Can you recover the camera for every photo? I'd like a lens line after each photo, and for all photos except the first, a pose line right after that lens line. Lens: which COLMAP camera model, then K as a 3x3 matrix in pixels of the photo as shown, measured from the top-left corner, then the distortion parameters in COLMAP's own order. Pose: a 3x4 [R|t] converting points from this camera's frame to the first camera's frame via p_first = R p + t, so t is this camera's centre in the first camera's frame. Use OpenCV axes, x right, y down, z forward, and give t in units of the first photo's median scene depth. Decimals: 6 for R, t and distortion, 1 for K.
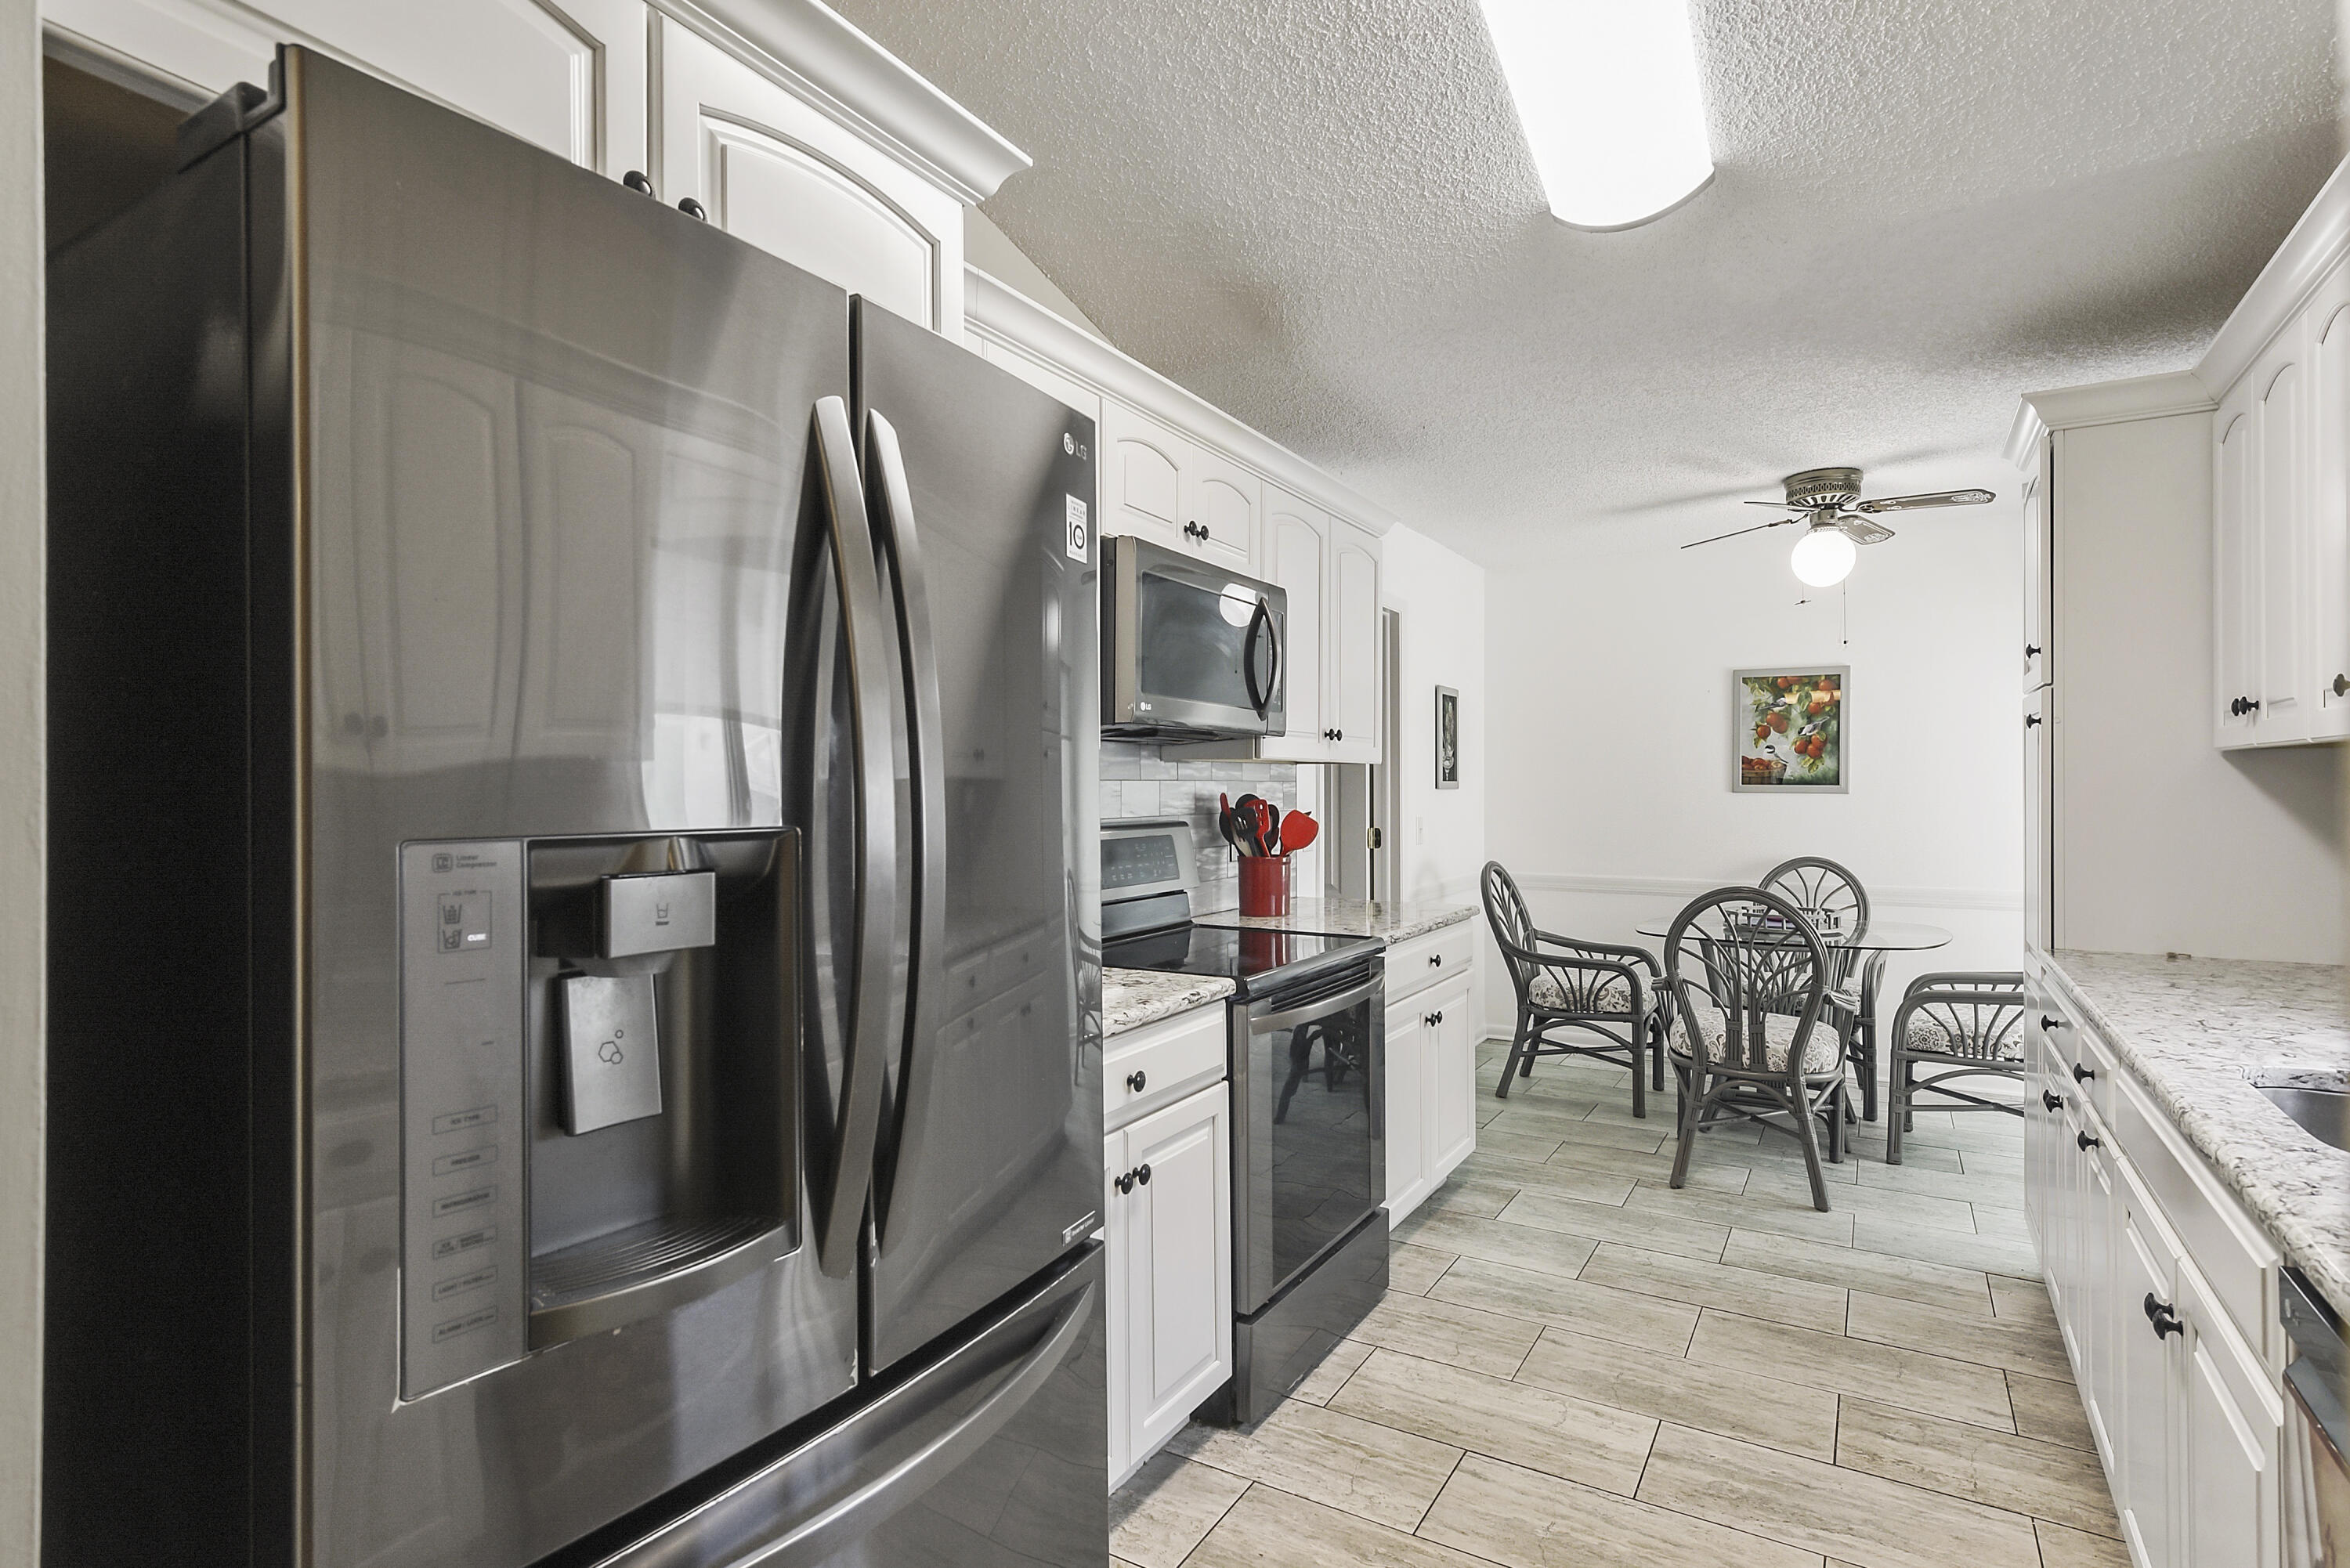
lens RADIAL K [[1181.4, 0, 1179.5], [0, 1181.4, 775.8], [0, 0, 1]] dist [0.012865, -0.000880]
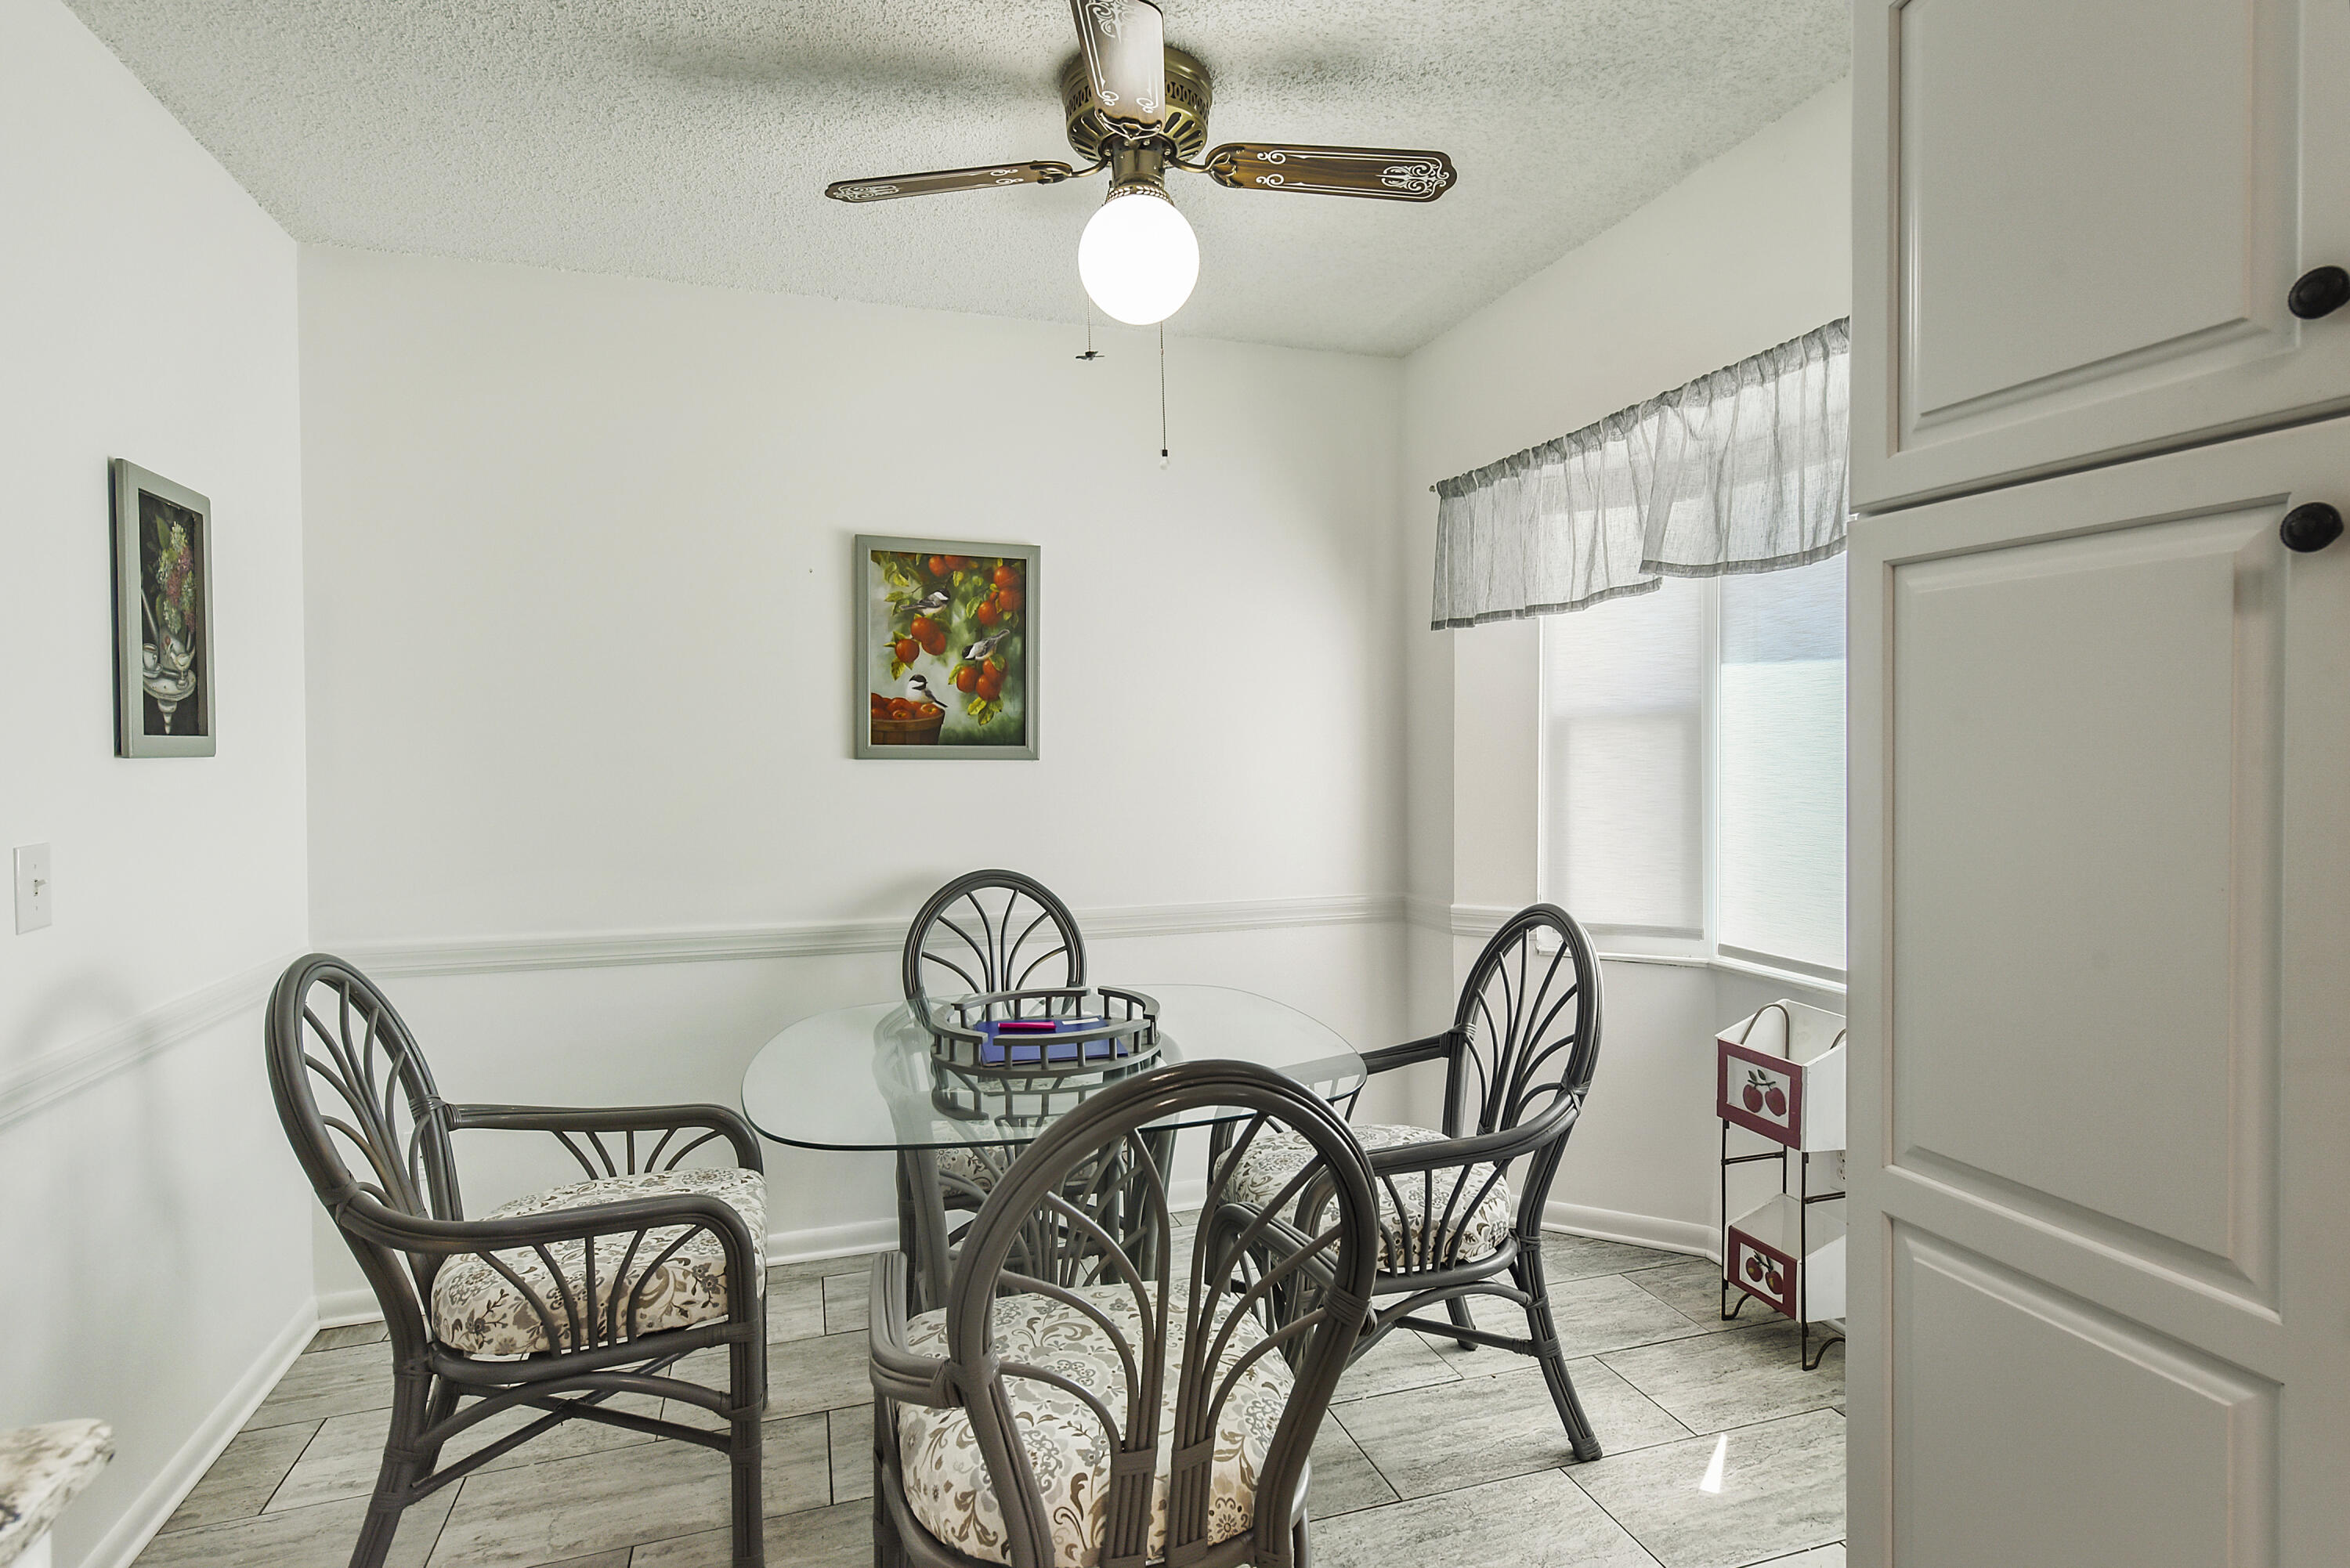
lens RADIAL K [[1141.0, 0, 1179.1], [0, 1141.0, 766.1], [0, 0, 1]] dist [0.014293, -0.000185]
pose [[0.647221, -0.013647, 0.762180, 0.205838], [-0.002402, 0.999798, 0.019941, 0.008111], [-0.762298, -0.014738, 0.647058, 0.695638]]
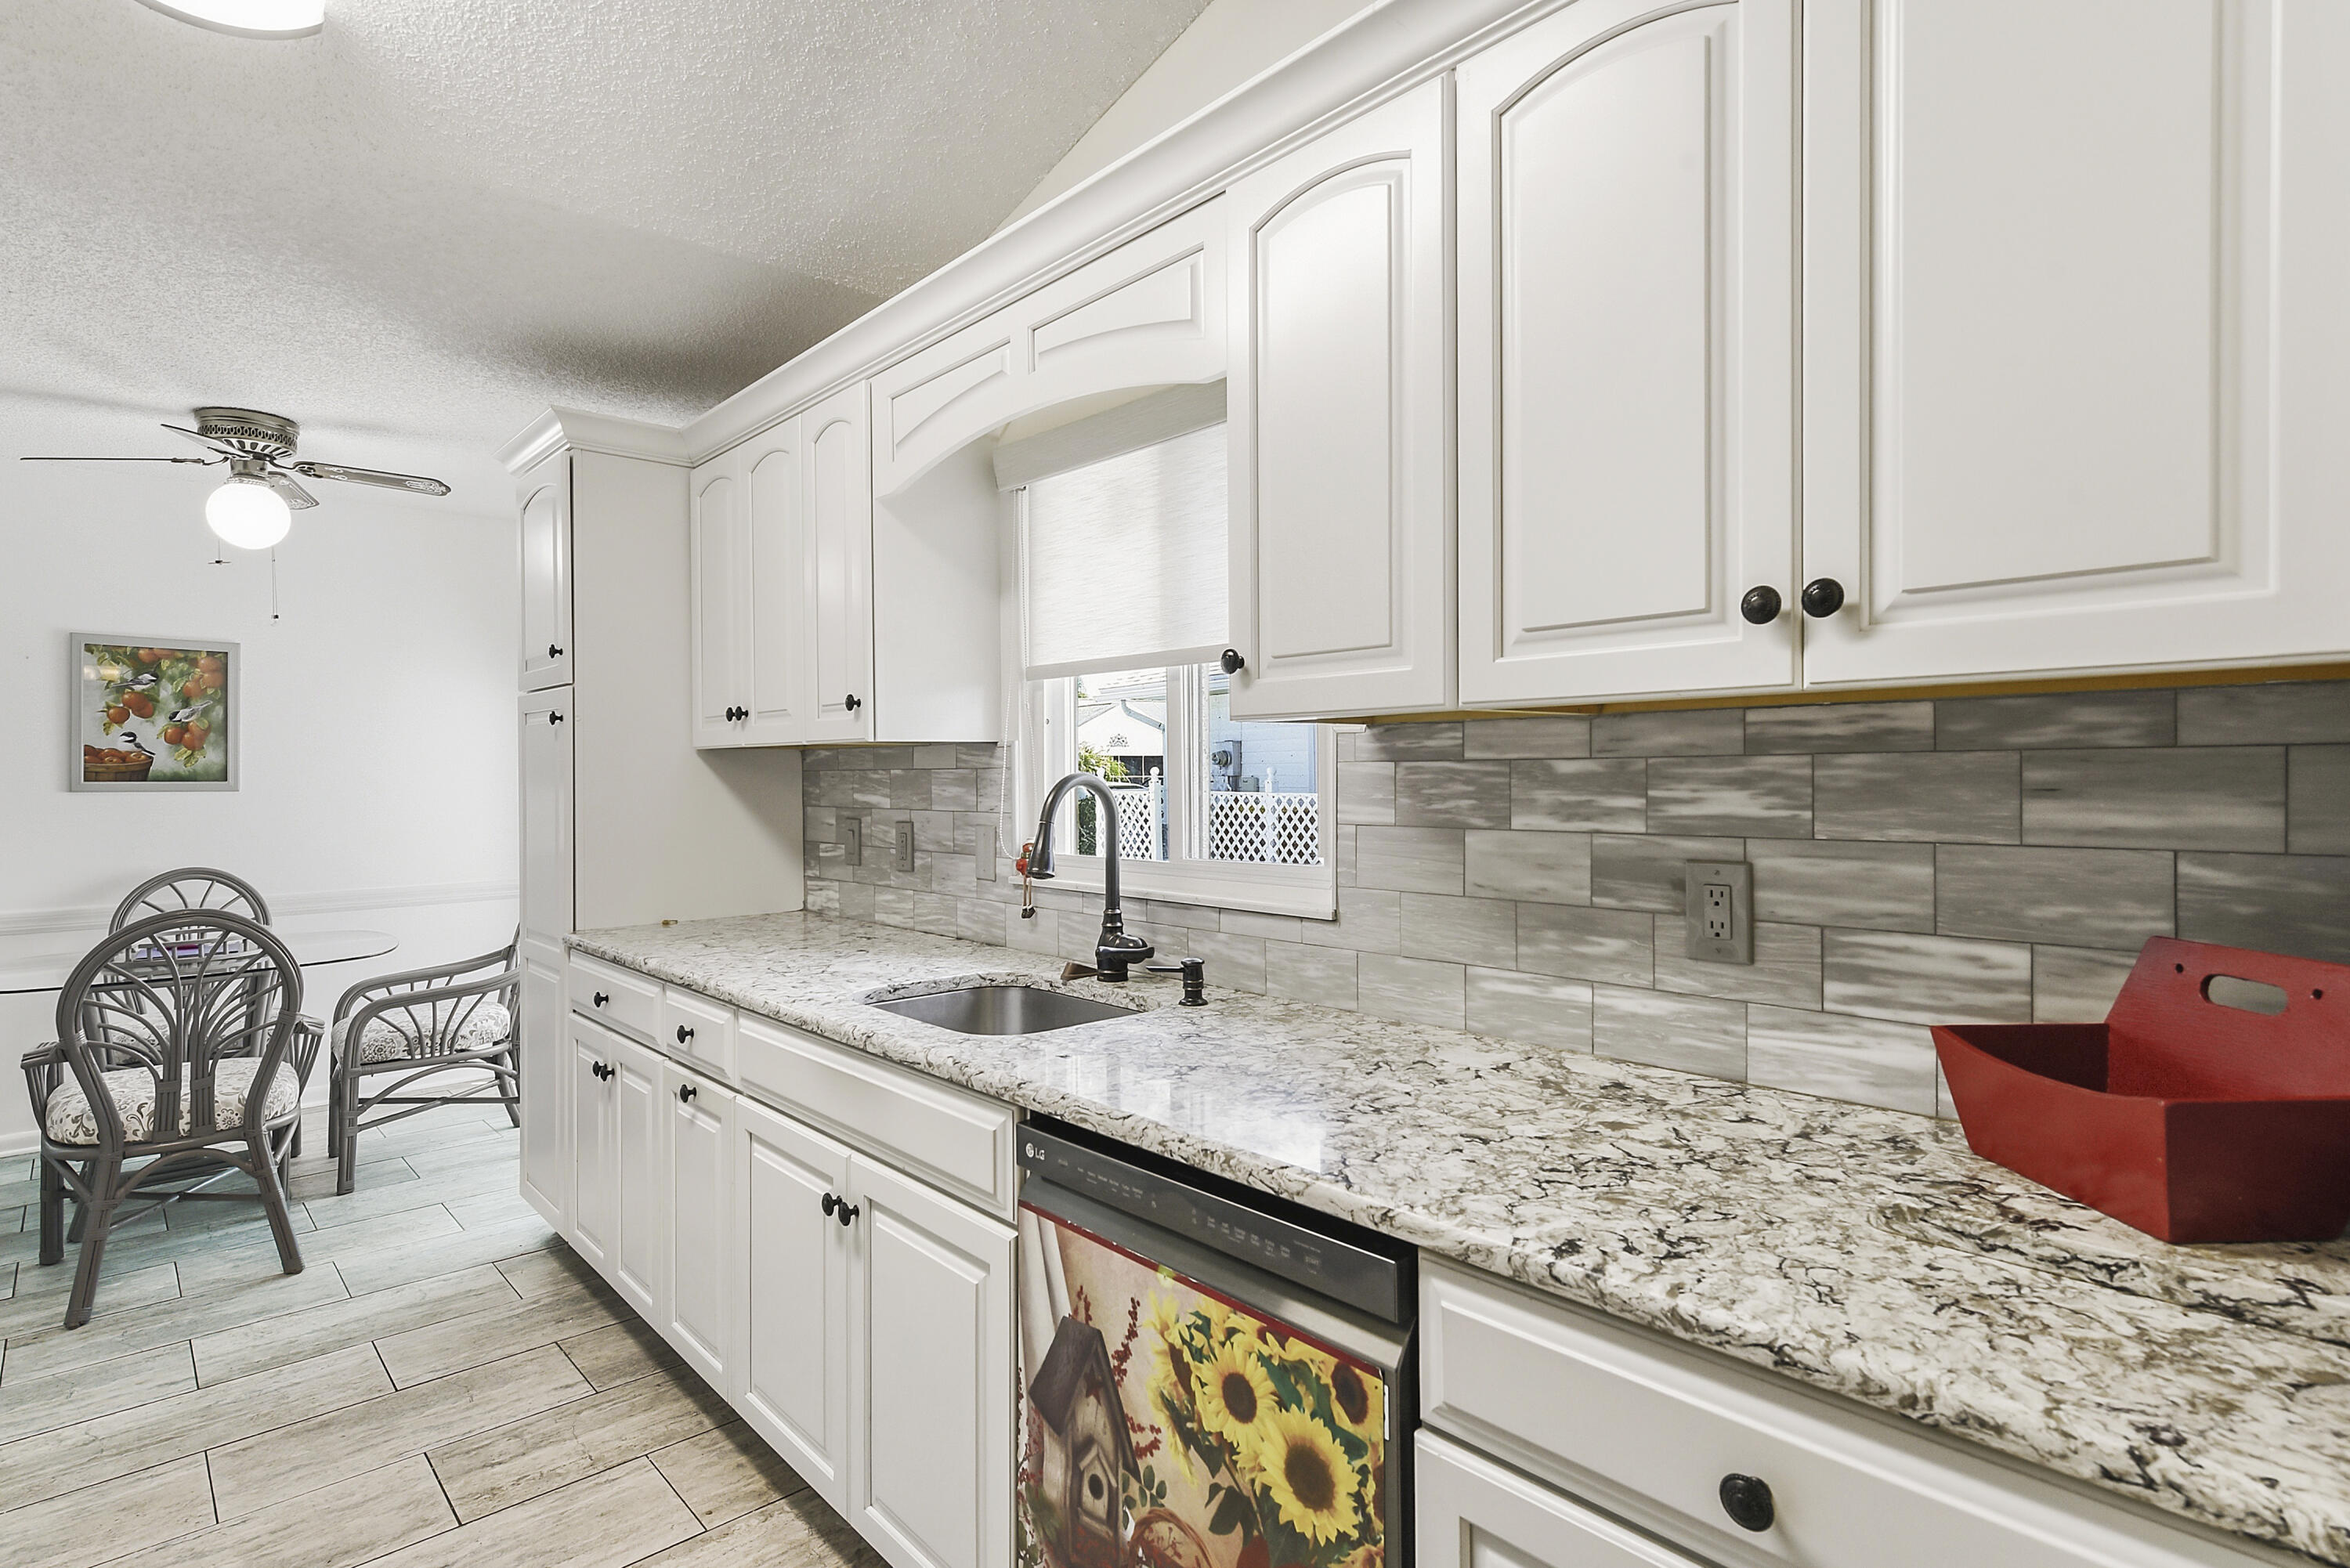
lens RADIAL K [[1181.4, 0, 1179.5], [0, 1181.4, 775.8], [0, 0, 1]] dist [0.012865, -0.000880]
pose [[0.284994, -0.003117, 0.958524, -0.089286], [-0.000320, 0.999994, 0.003347, 0.000954], [-0.958529, -0.001260, 0.284992, 0.114682]]
